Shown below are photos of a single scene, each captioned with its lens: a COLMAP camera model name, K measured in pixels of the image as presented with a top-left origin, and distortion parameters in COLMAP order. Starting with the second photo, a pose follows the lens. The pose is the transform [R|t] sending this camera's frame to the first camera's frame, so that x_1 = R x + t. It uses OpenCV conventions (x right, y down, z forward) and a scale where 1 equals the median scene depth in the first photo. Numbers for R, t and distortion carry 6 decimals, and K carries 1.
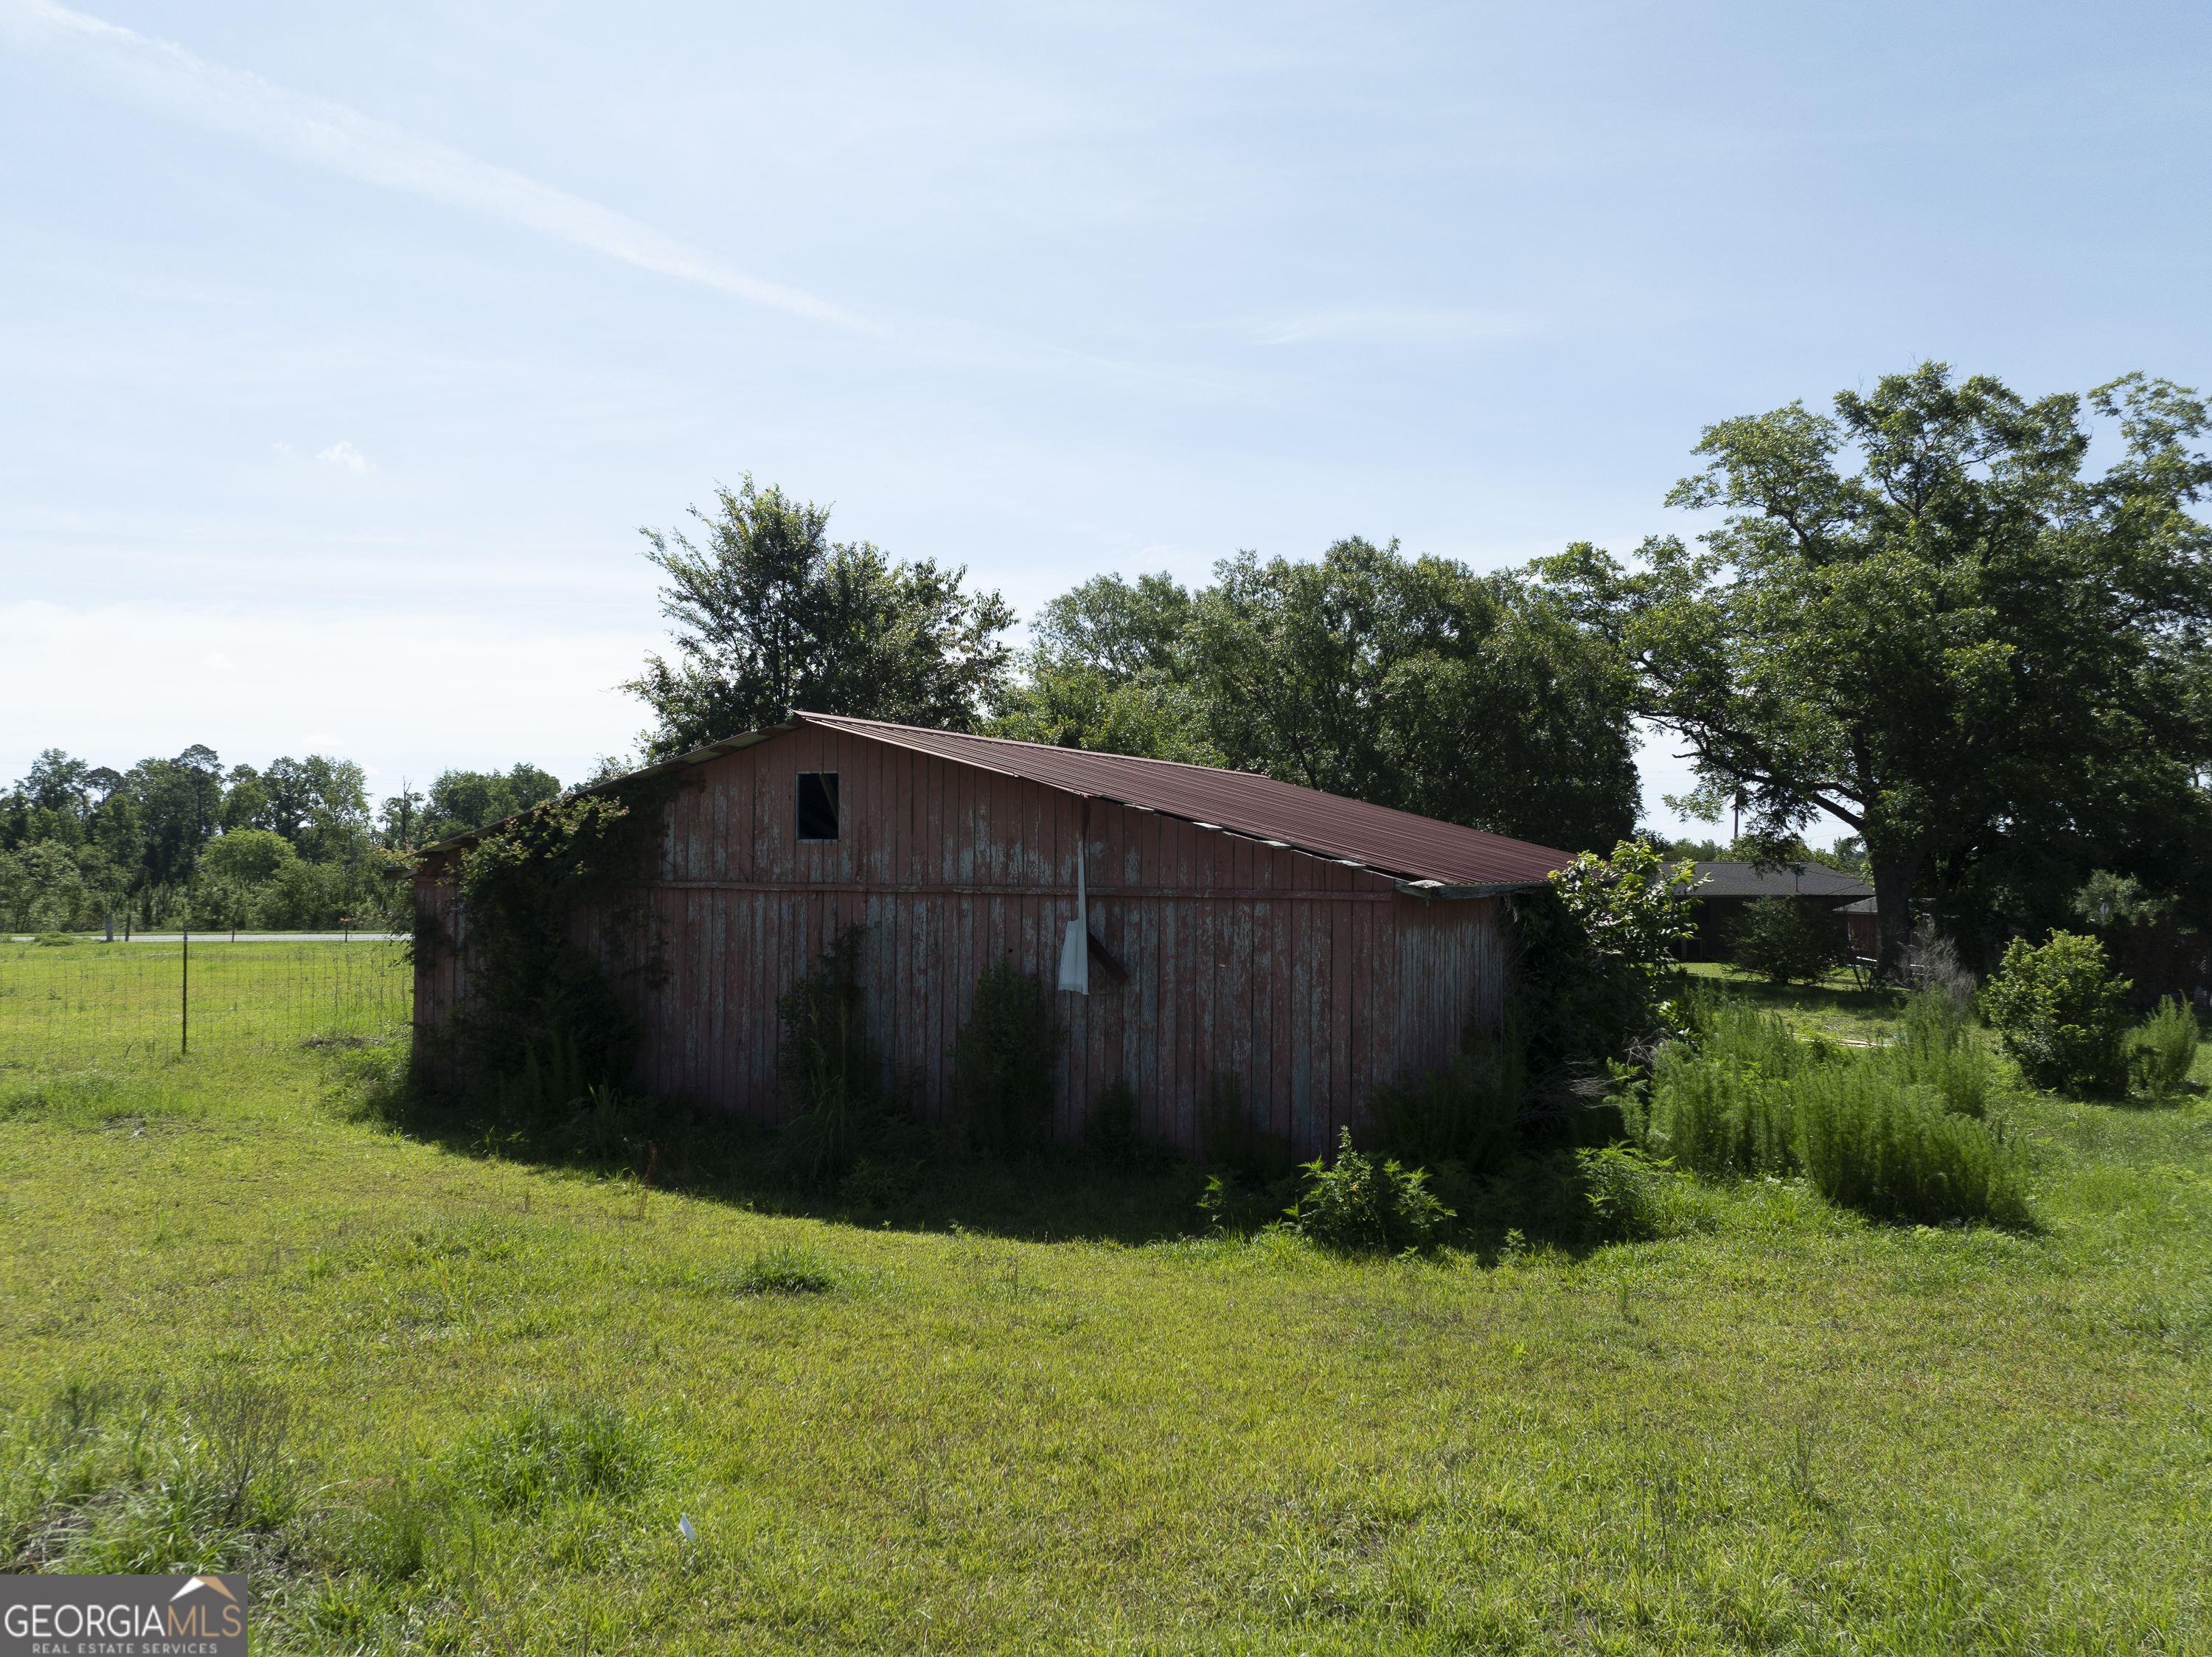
lens RADIAL K [[1566.7, 0, 1113.0], [0, 1566.7, 826.1], [0, 0, 1]] dist [-0.039758, 0.010171]
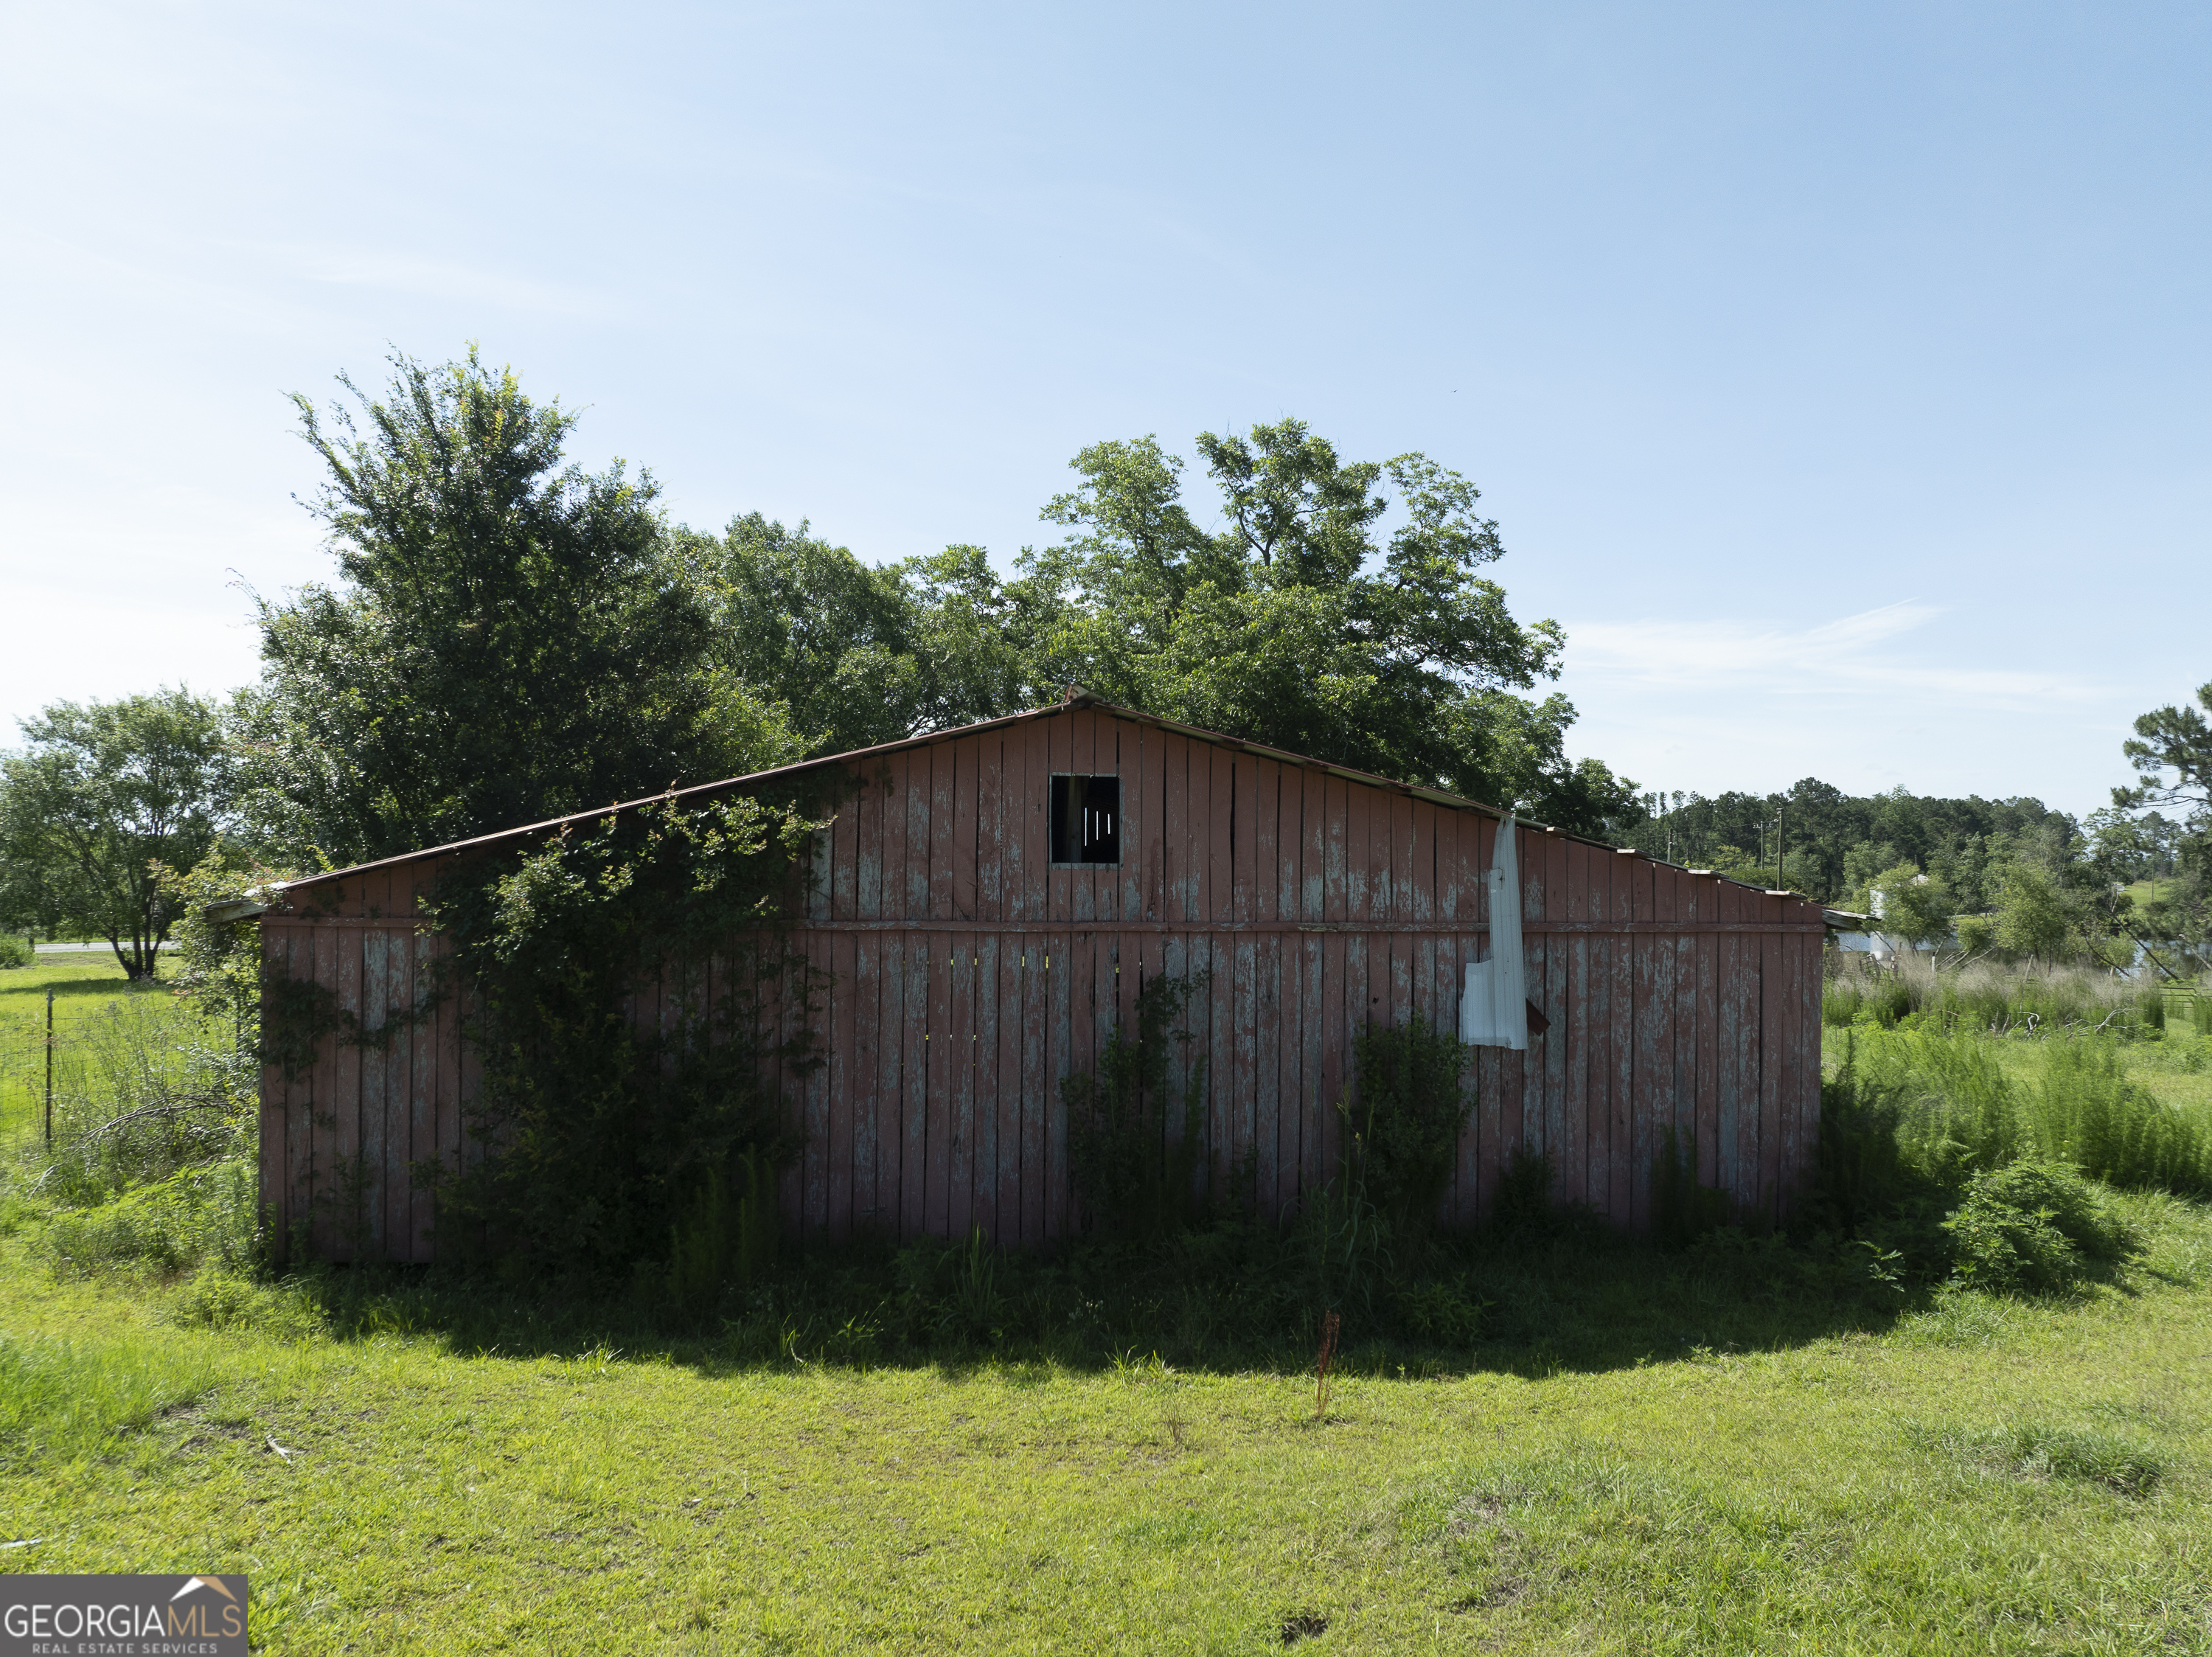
lens RADIAL K [[1566.7, 0, 1106.3], [0, 1566.7, 840.2], [0, 0, 1]] dist [-0.039758, 0.010171]
pose [[0.835818, 0.007026, 0.548961, -0.617590], [-0.014430, 0.999854, 0.009172, -0.010118], [-0.548816, -0.015588, 0.835798, 0.377708]]
